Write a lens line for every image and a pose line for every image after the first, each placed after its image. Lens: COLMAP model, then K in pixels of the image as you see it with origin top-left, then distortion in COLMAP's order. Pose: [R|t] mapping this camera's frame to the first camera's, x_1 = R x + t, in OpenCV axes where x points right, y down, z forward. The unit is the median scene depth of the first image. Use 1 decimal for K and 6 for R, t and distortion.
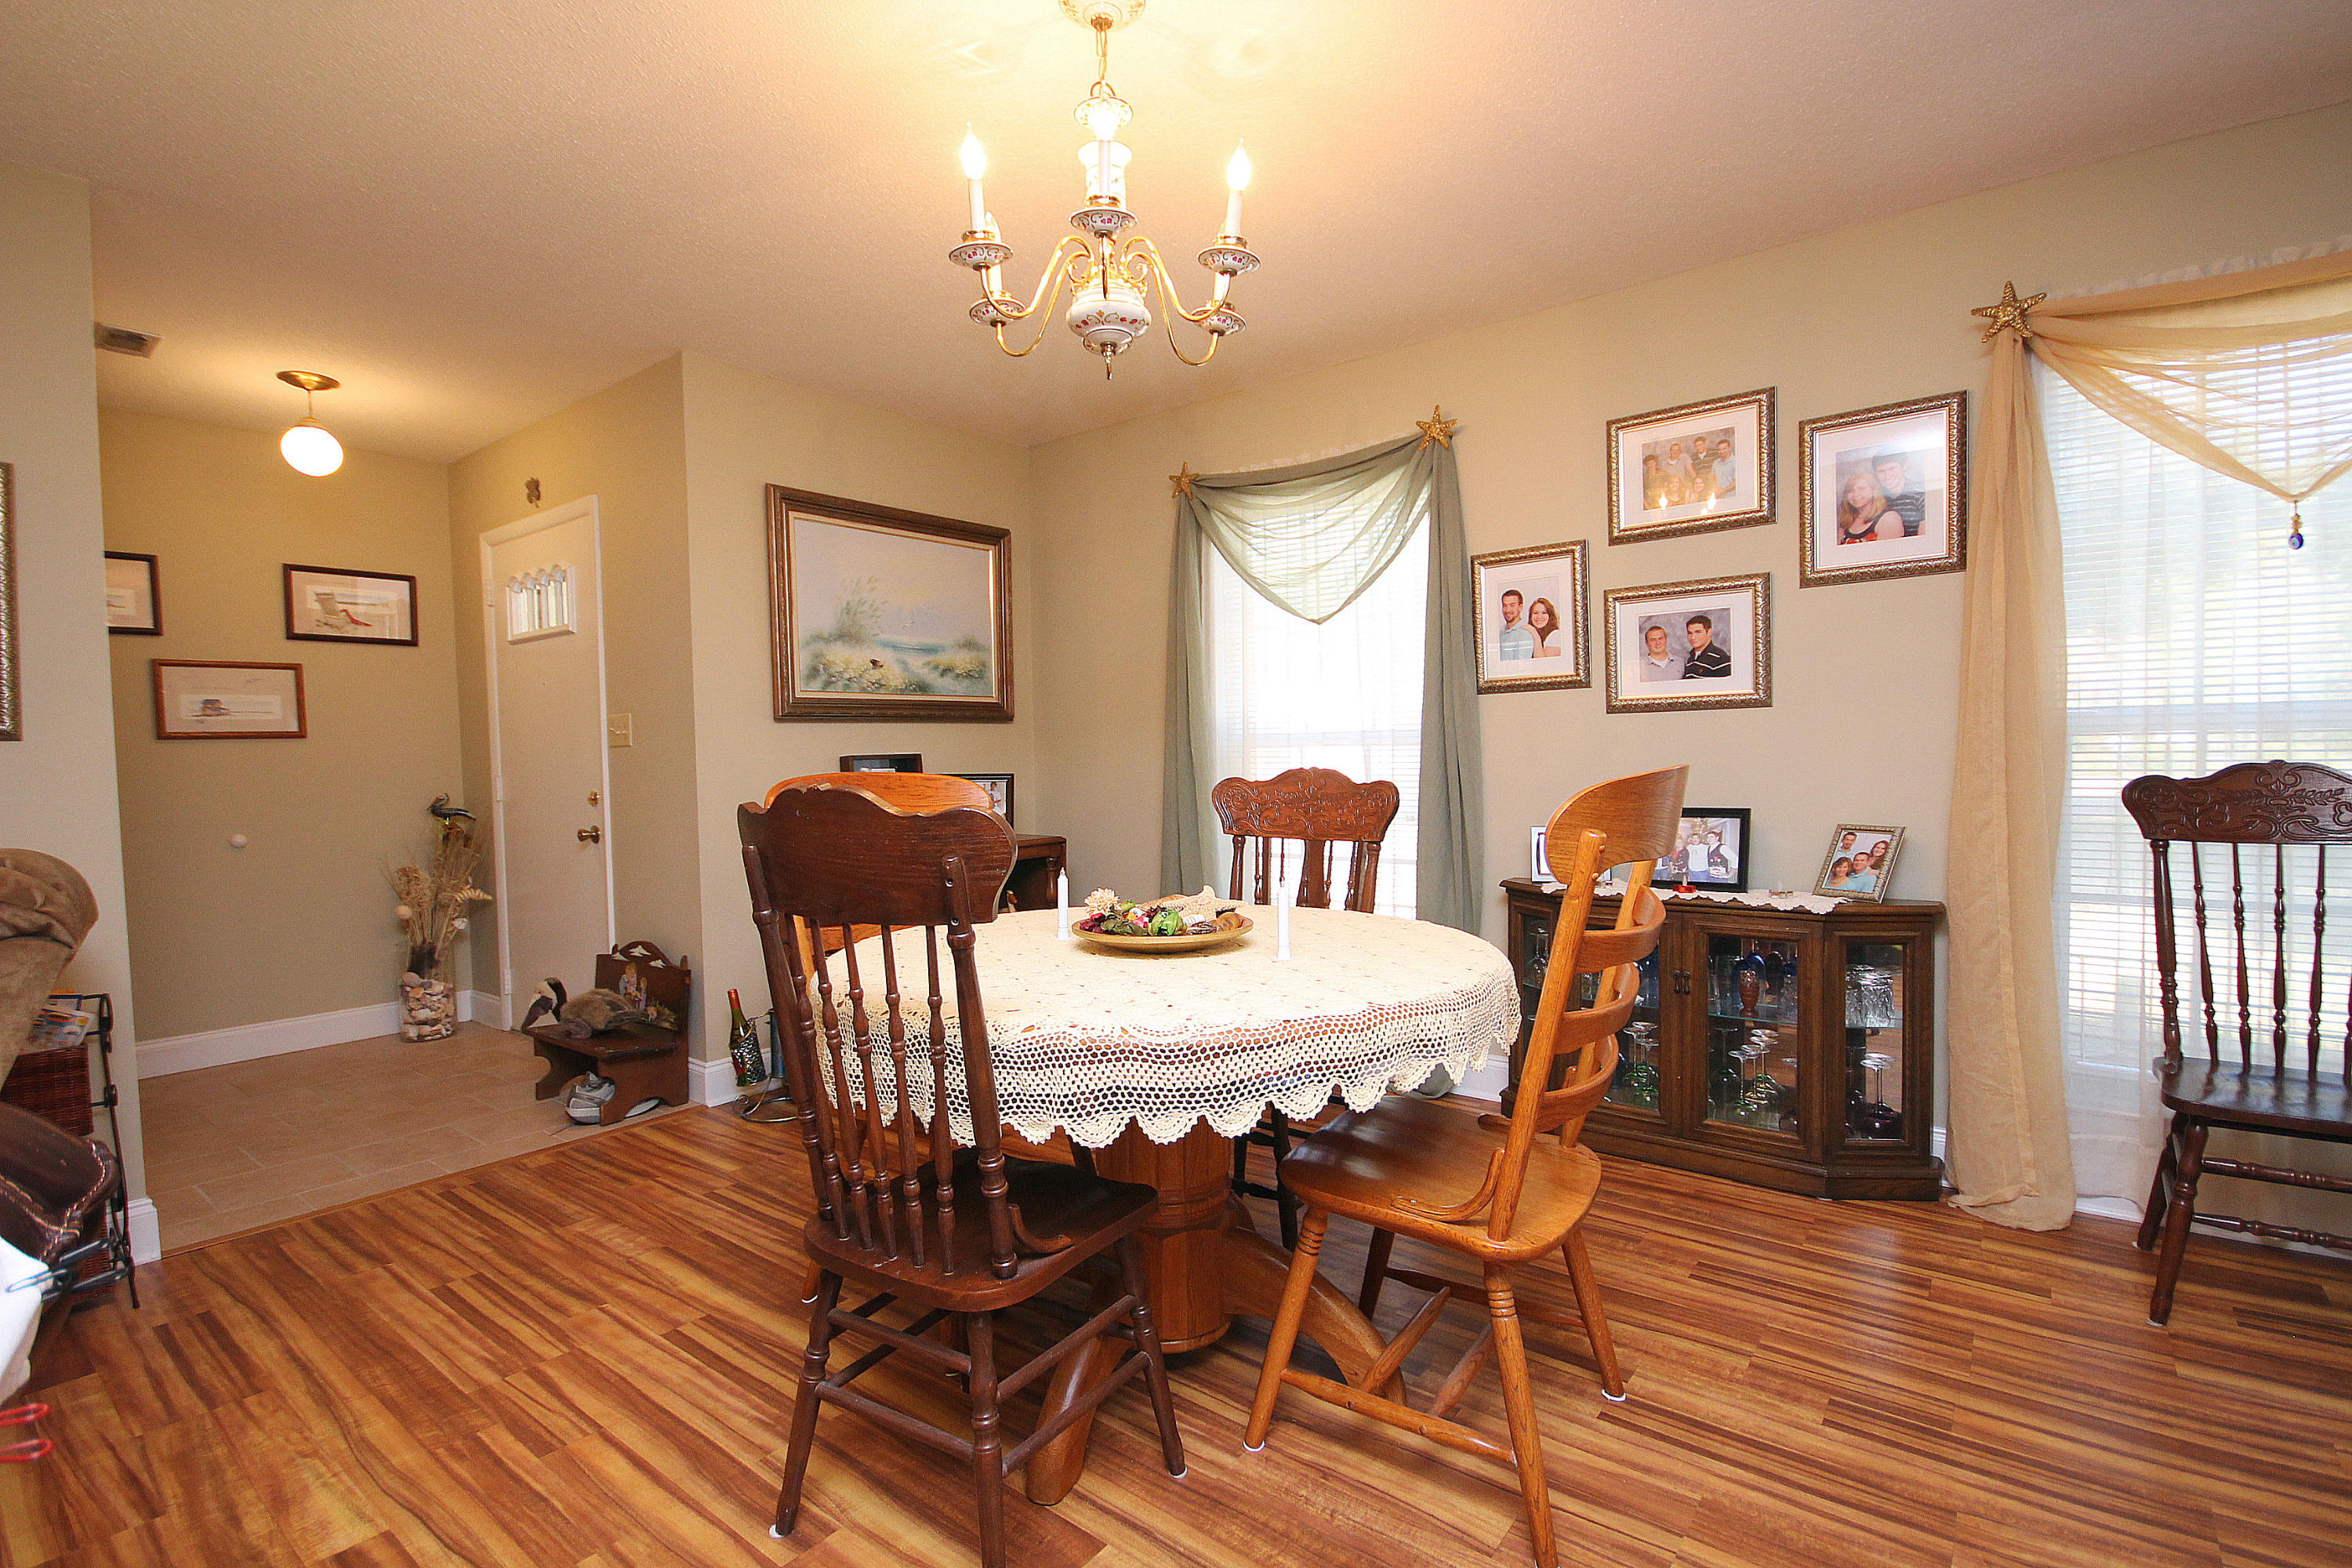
lens RADIAL K [[1048.0, 0, 1175.8], [0, 1048.0, 789.9], [0, 0, 1]] dist [-0.003149, -0.000481]
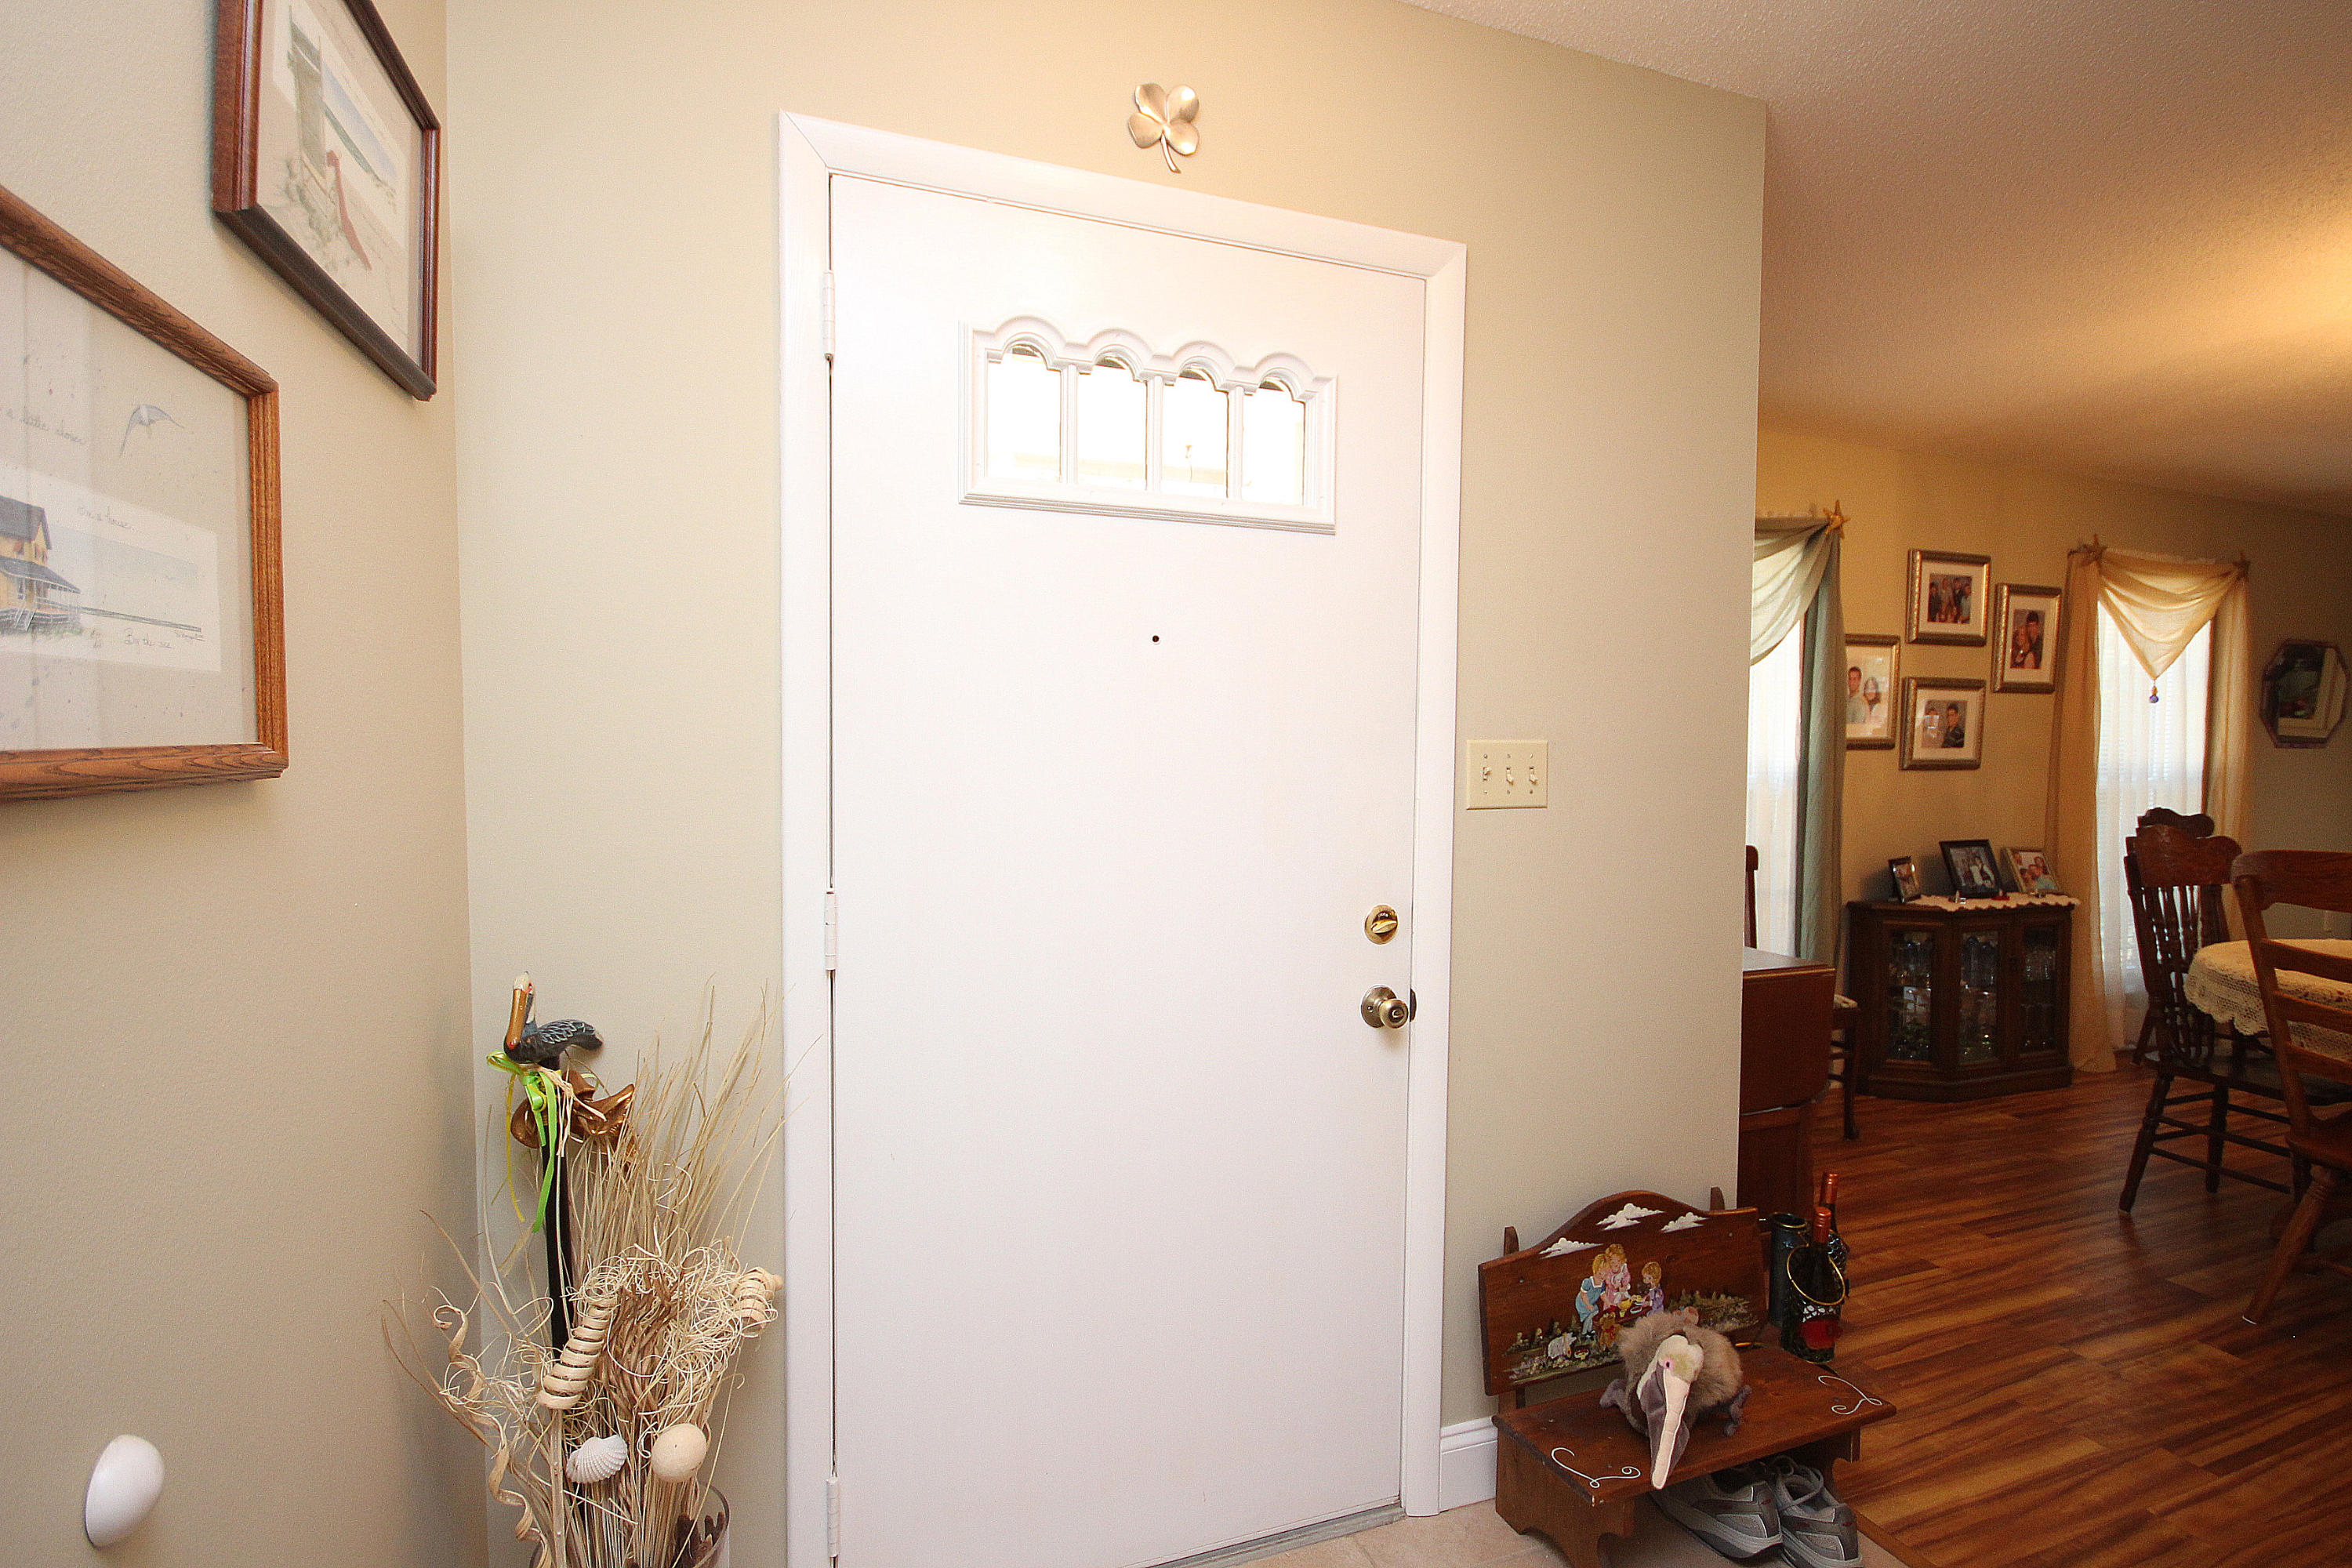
lens RADIAL K [[1079.4, 0, 1146.9], [0, 1079.4, 788.7], [0, 0, 1]] dist [-0.000617, -0.000566]
pose [[0.546258, -0.009341, 0.837565, -1.063022], [0.010001, 0.999939, 0.004629, -0.055906], [-0.837558, 0.005848, 0.546318, 0.900646]]
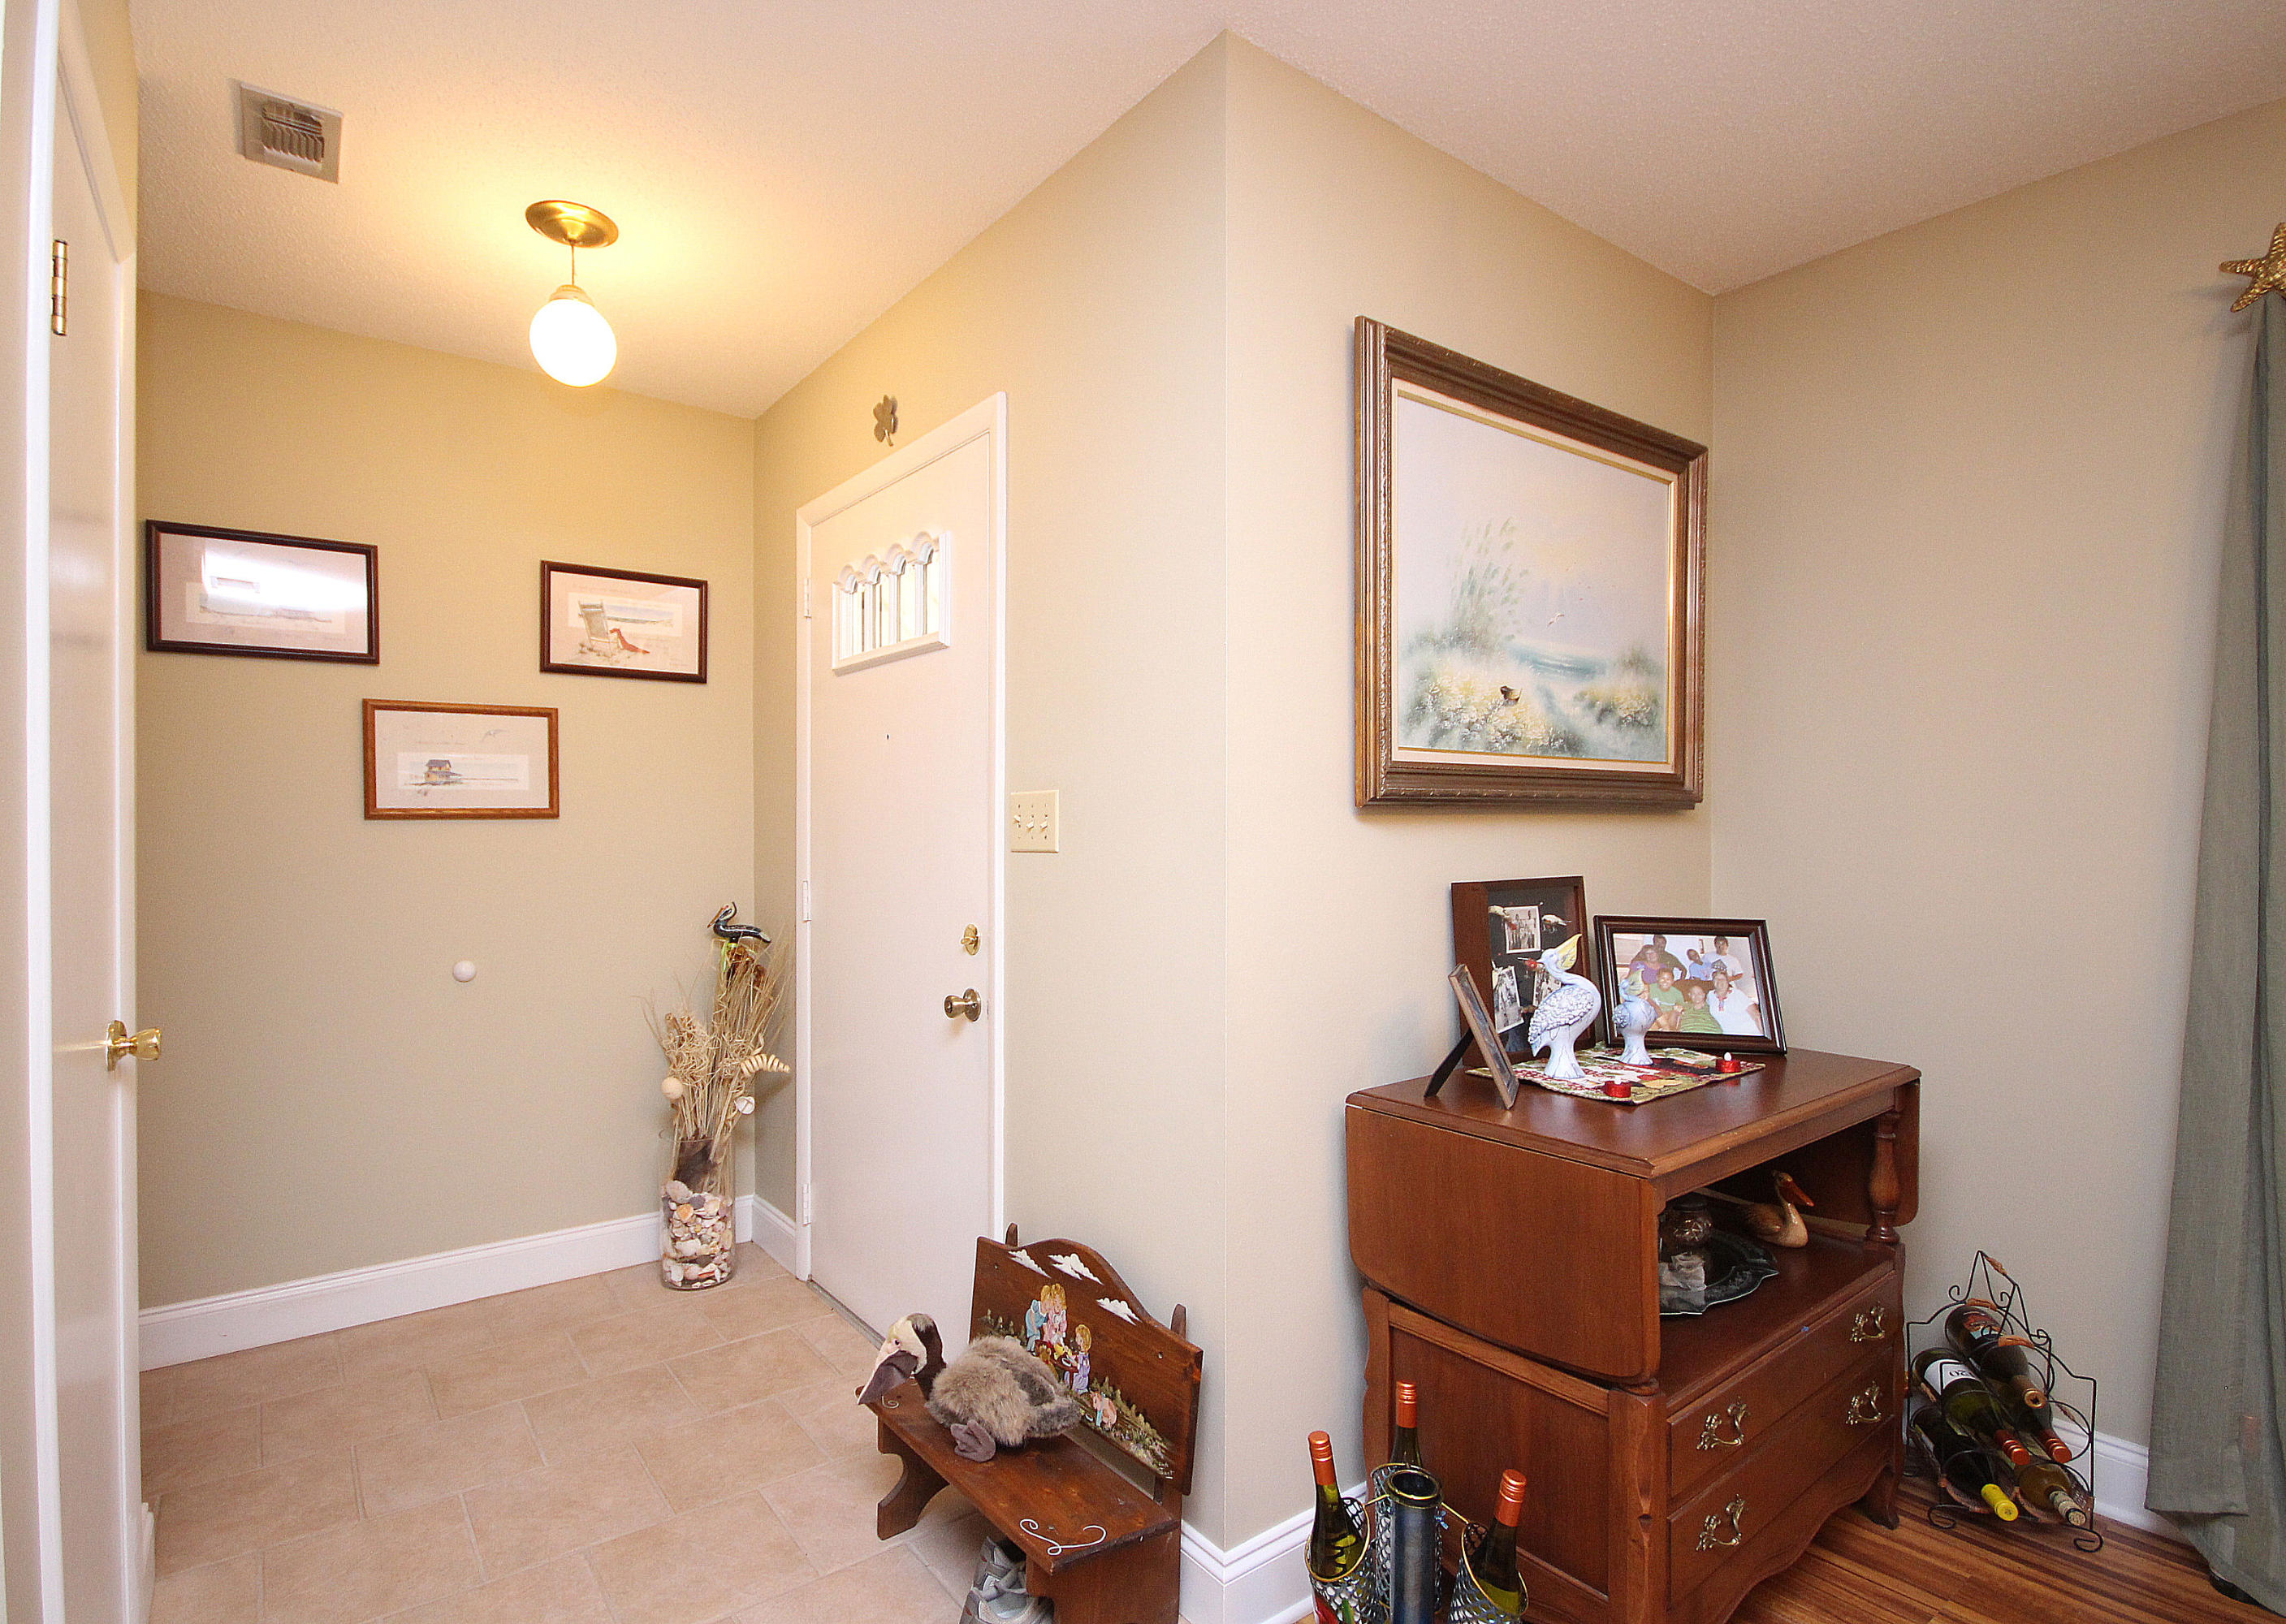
lens RADIAL K [[1134.3, 0, 1100.1], [0, 1134.3, 819.9], [0, 0, 1]] dist [-0.021852, 0.033015]
pose [[0.961291, 0.019342, -0.274855, -0.352463], [-0.030032, 0.998945, -0.034739, -0.039990], [0.273893, 0.041648, 0.960858, 0.470943]]
